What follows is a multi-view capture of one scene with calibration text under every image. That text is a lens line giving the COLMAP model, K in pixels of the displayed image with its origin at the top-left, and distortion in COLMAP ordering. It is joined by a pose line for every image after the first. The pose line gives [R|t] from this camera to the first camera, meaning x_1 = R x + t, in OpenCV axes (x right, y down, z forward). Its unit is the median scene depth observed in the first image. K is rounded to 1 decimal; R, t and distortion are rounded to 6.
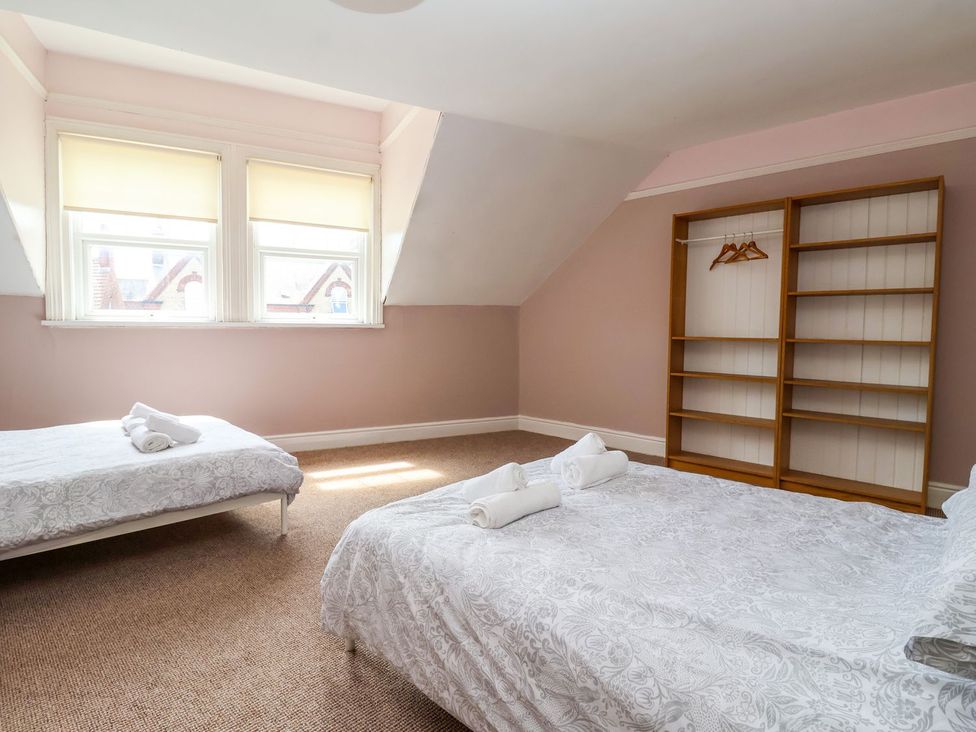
lens RADIAL K [[524.4, 0, 488.0], [0, 524.4, 366.0], [0, 0, 1]] dist [-0.000640, -0.000250]
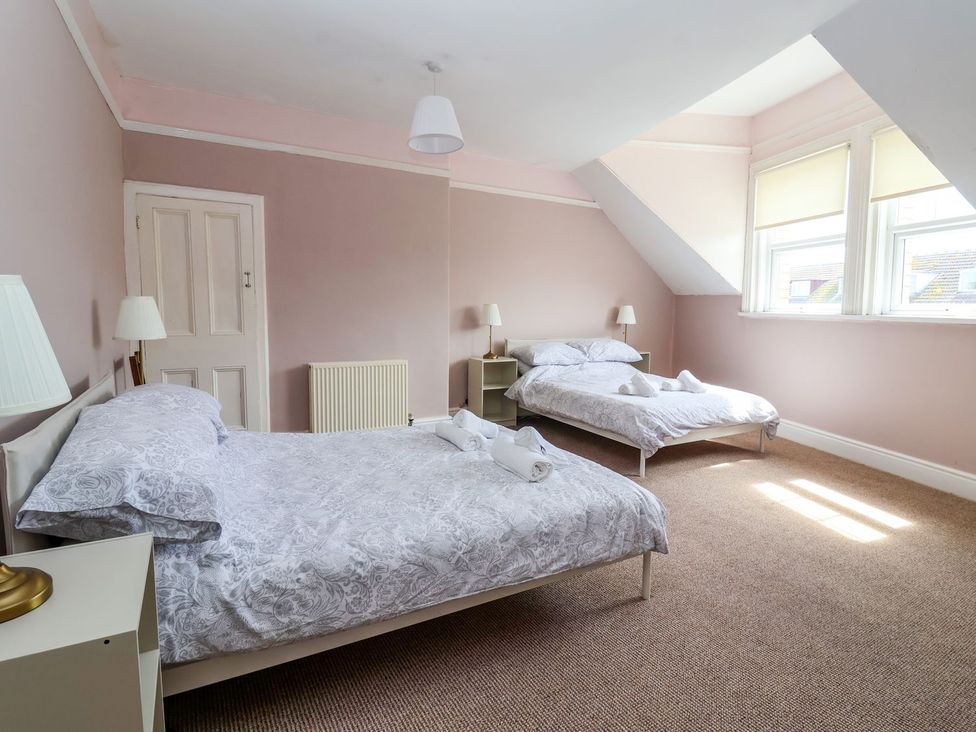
lens RADIAL K [[524.4, 0, 488.0], [0, 524.4, 366.0], [0, 0, 1]] dist [-0.000640, -0.000250]
pose [[-0.257846, 0.101100, -0.960882, 0.654321], [-0.093674, 0.987209, 0.129006, -0.057187], [0.961634, 0.123273, -0.245077, 0.659979]]
